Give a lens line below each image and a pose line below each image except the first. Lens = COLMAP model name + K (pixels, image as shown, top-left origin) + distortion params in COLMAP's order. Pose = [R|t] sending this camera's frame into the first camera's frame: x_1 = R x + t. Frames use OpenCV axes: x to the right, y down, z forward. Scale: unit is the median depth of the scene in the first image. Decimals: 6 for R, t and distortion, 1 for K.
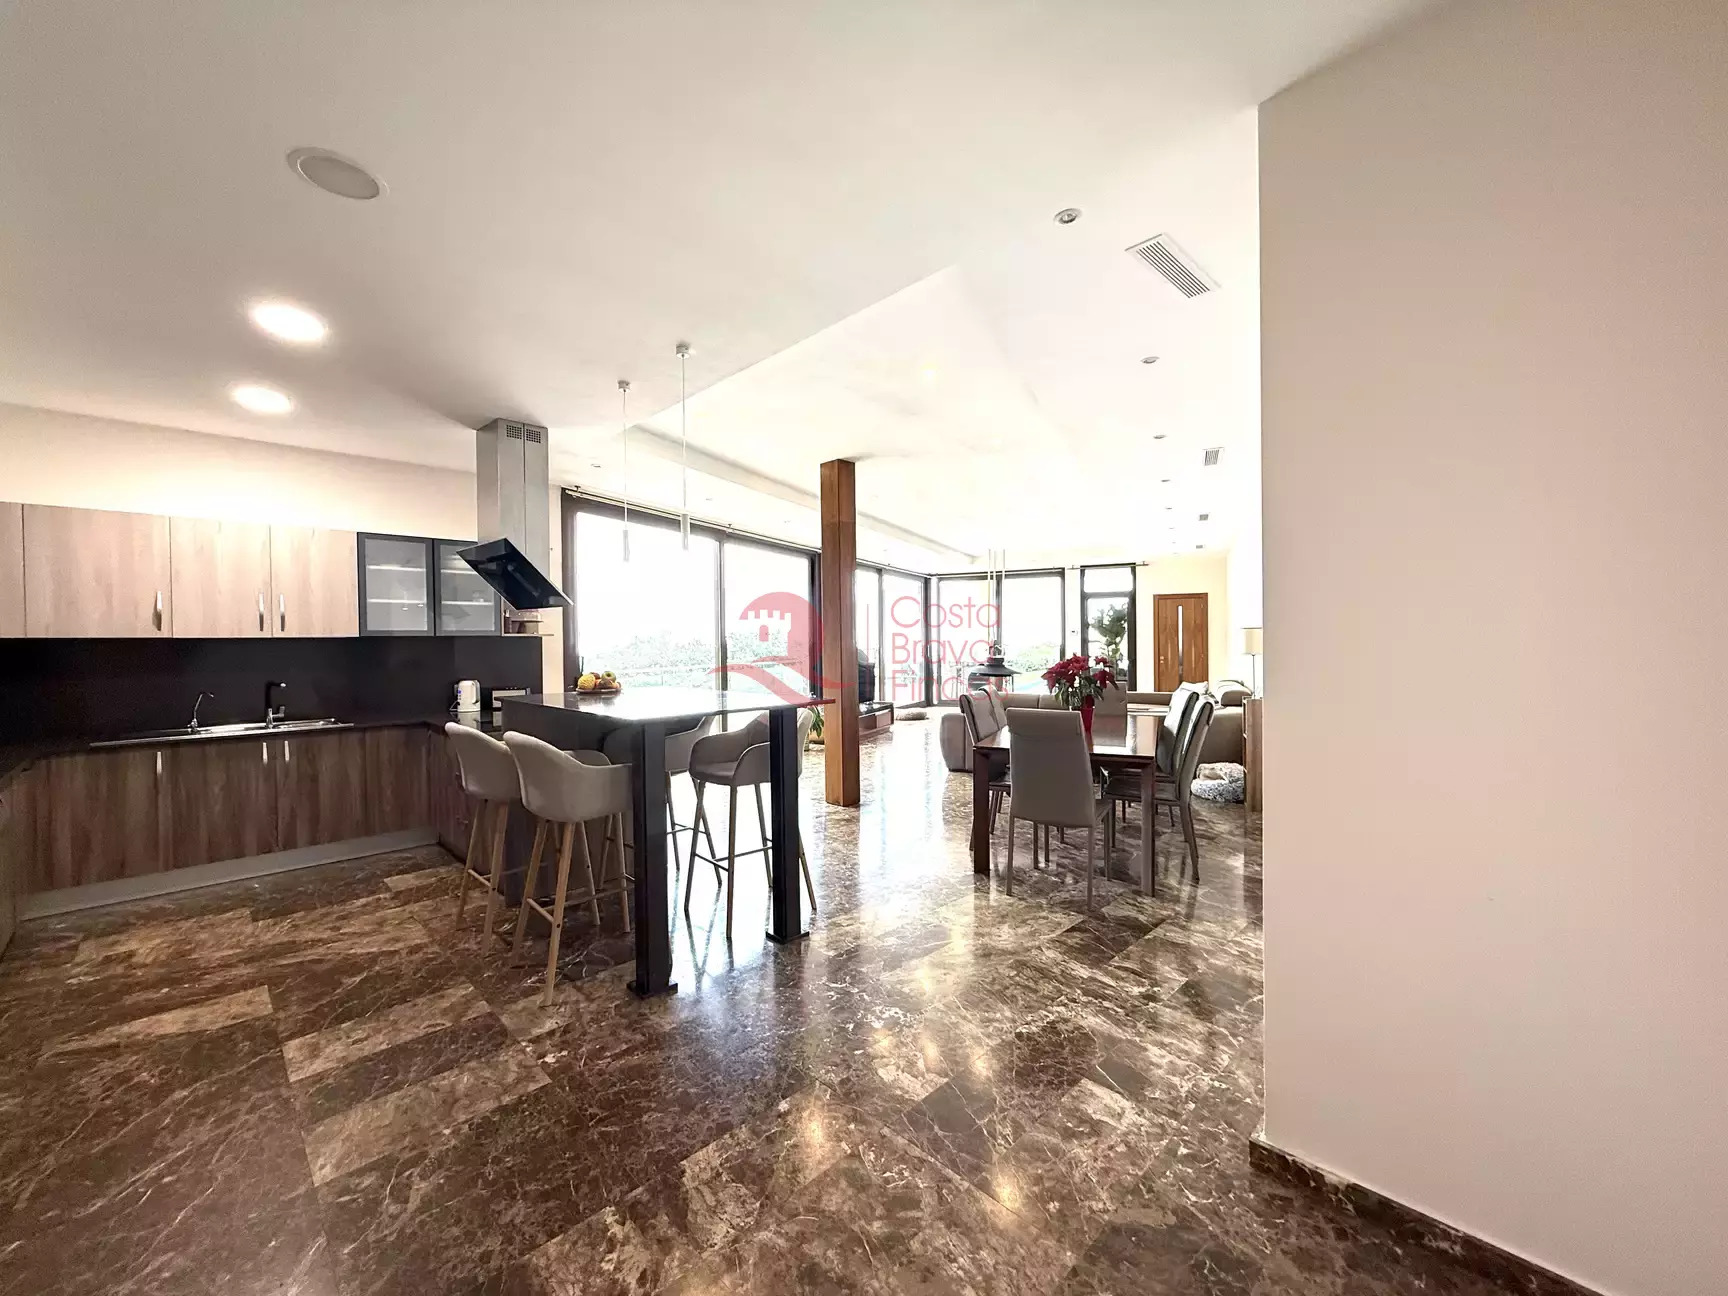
lens RADIAL K [[684.4, 0, 861.3], [0, 684.4, 641.9], [0, 0, 1]] dist [0.001242, 0.000201]
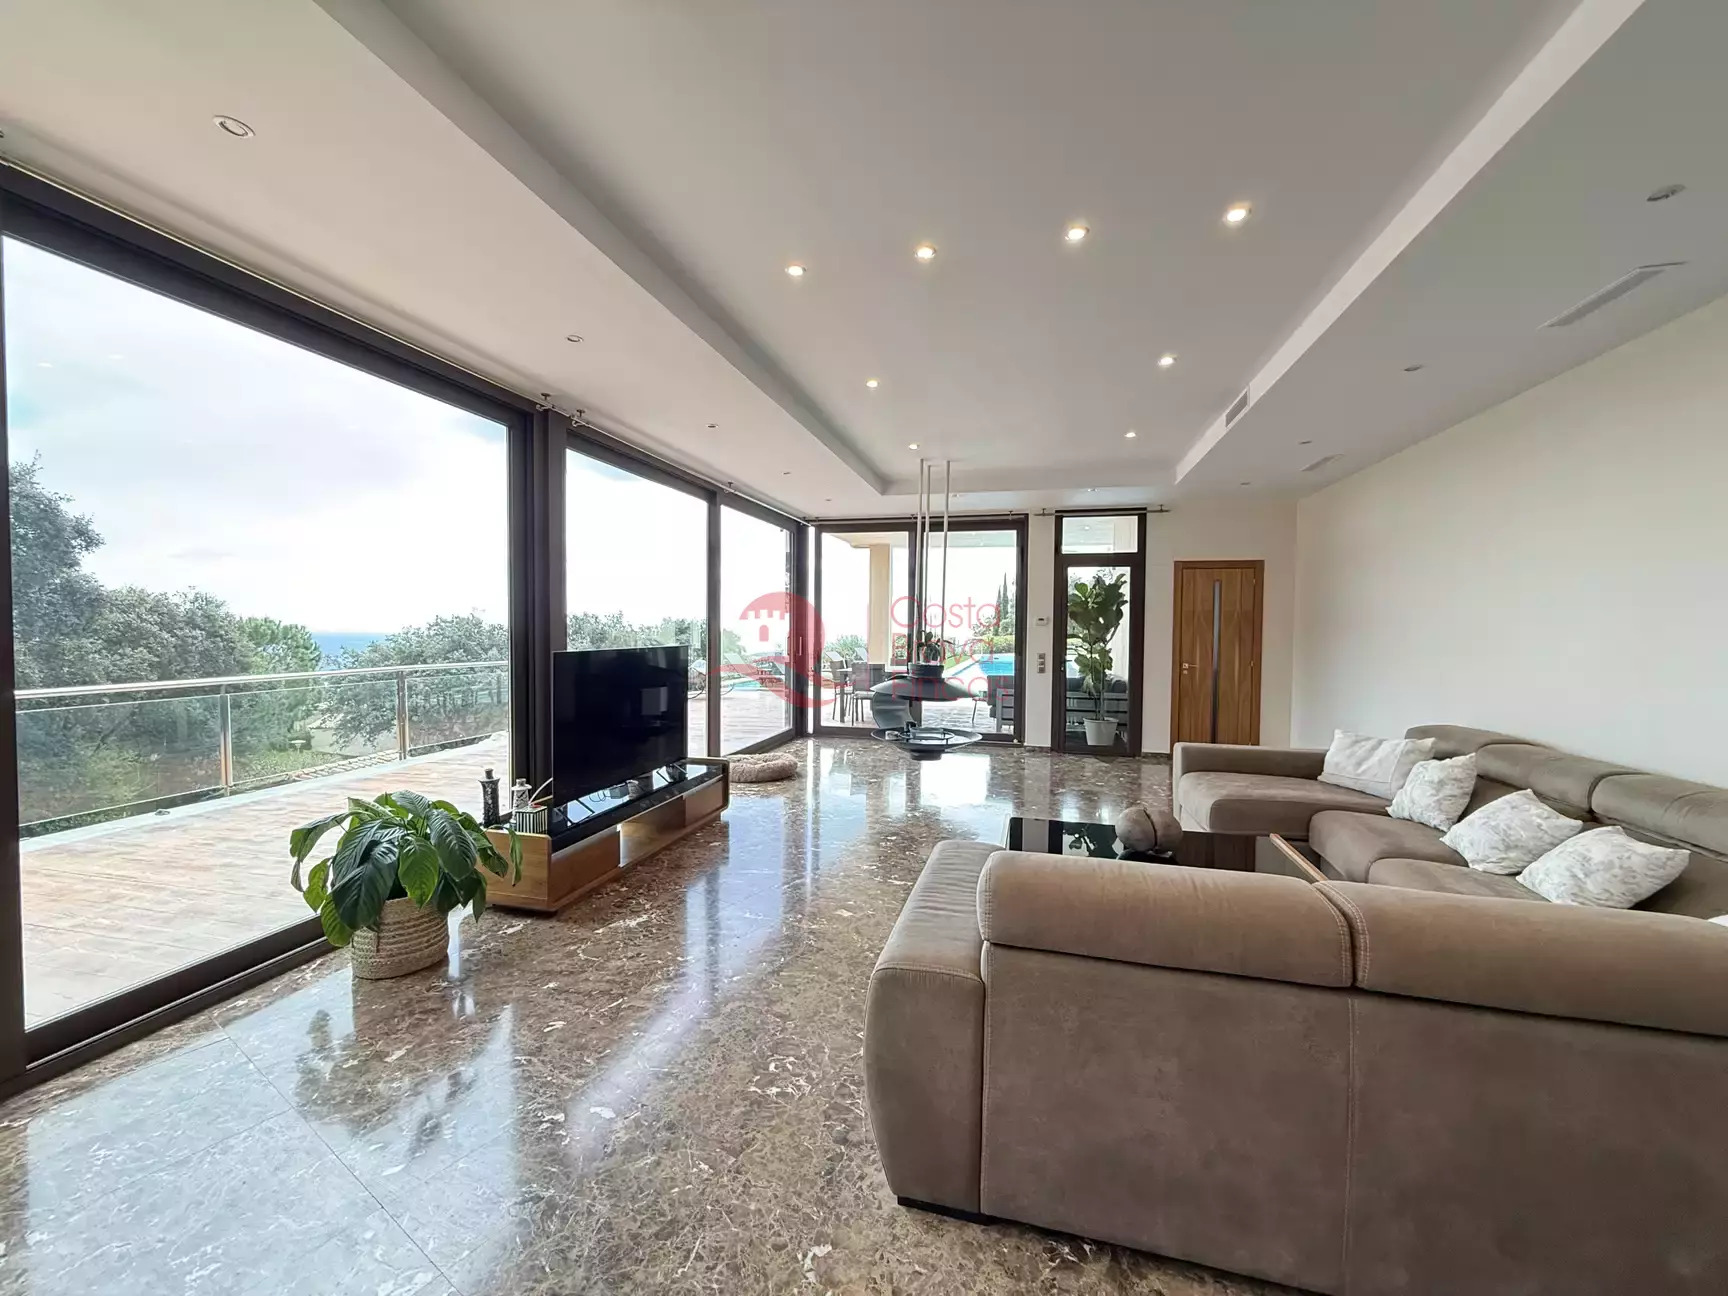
lens RADIAL K [[684.4, 0, 861.3], [0, 684.4, 641.9], [0, 0, 1]] dist [0.001242, 0.000201]
pose [[0.980940, 0.012592, 0.193902, 0.037217], [-0.017492, 0.999569, 0.023577, -0.006662], [-0.193522, -0.026520, 0.980738, 0.437179]]
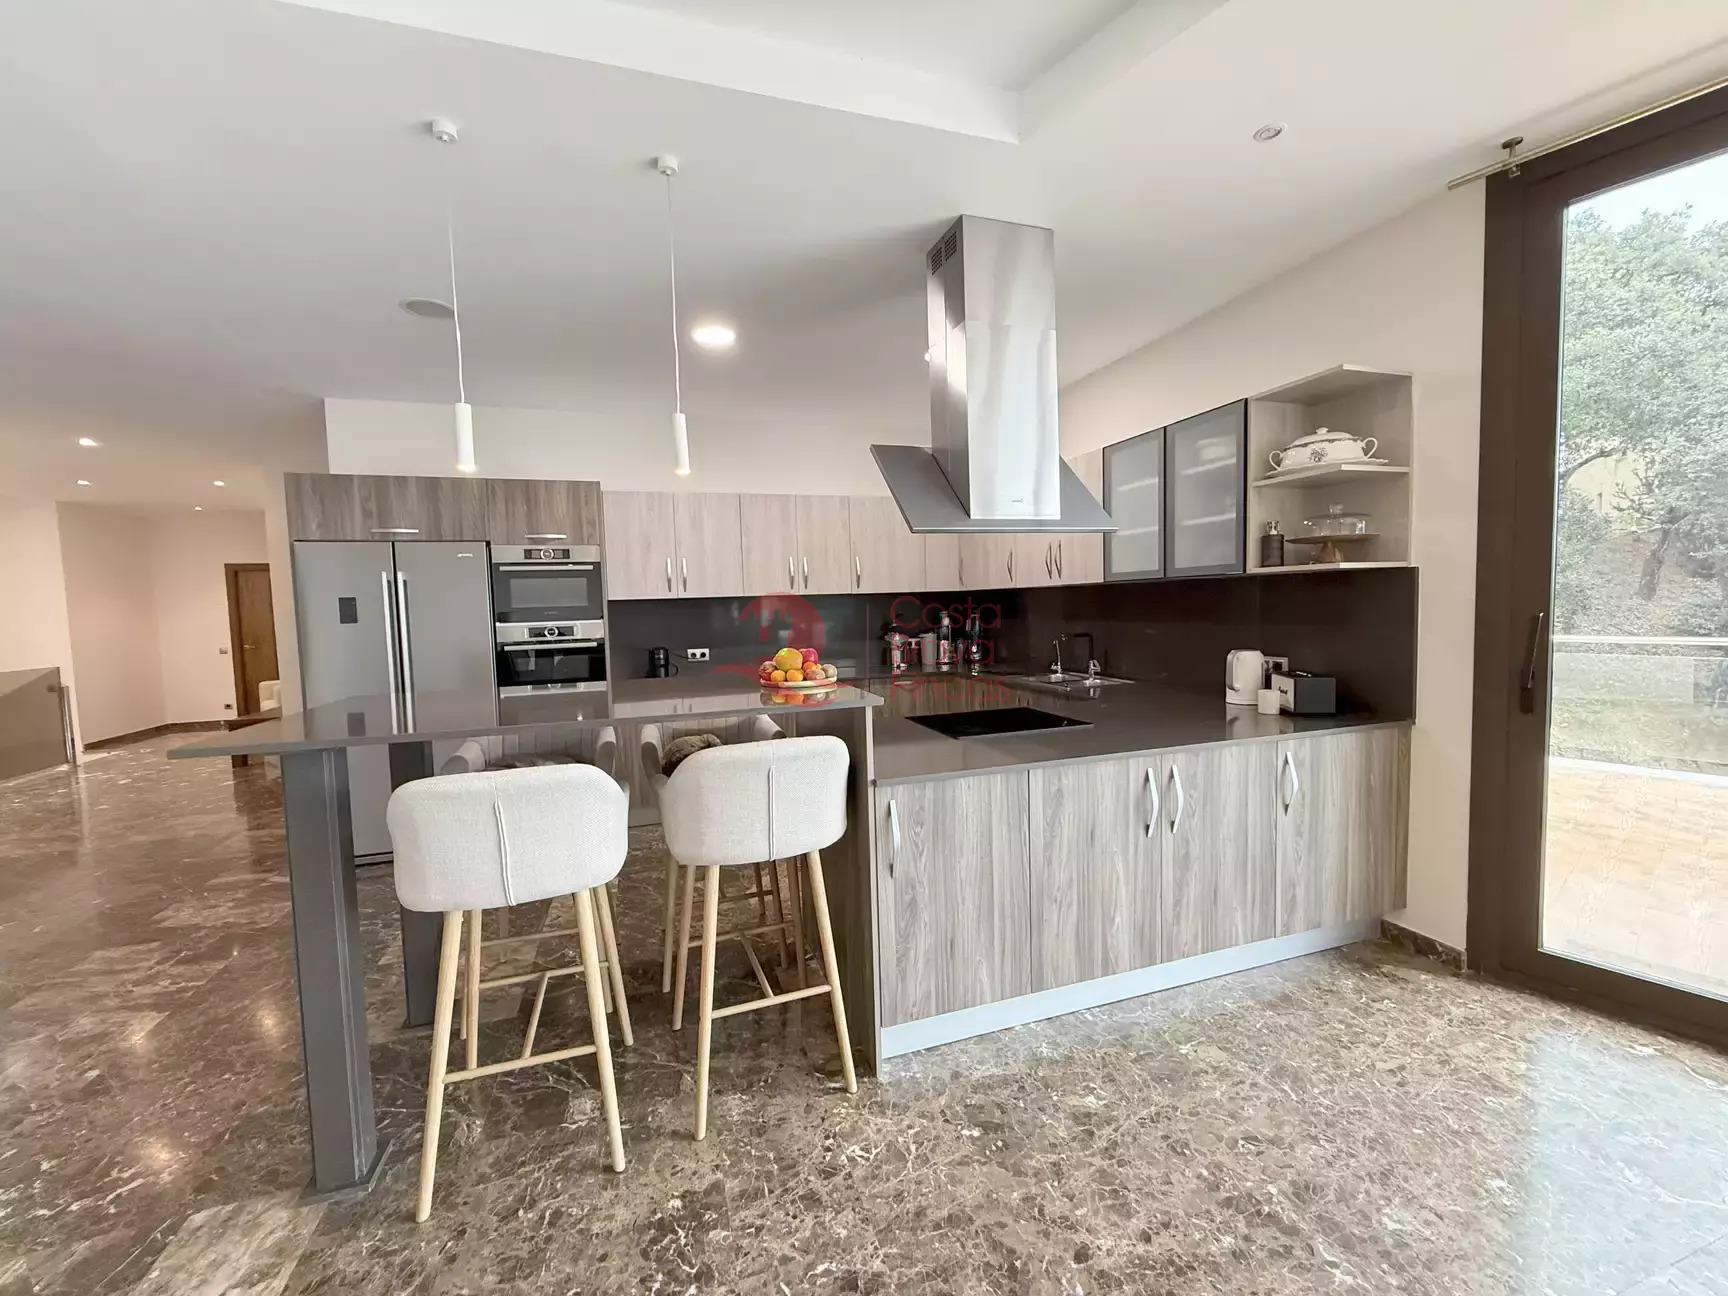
lens RADIAL K [[695.7, 0, 864.0], [0, 695.7, 648.0], [0, 0, 1]] dist [-0.000394, -0.000080]
pose [[-0.447454, 0.090149, -0.889752, 0.325186], [0.027047, 0.995815, 0.087293, -0.030075], [0.893898, 0.014995, -0.448020, 3.364935]]
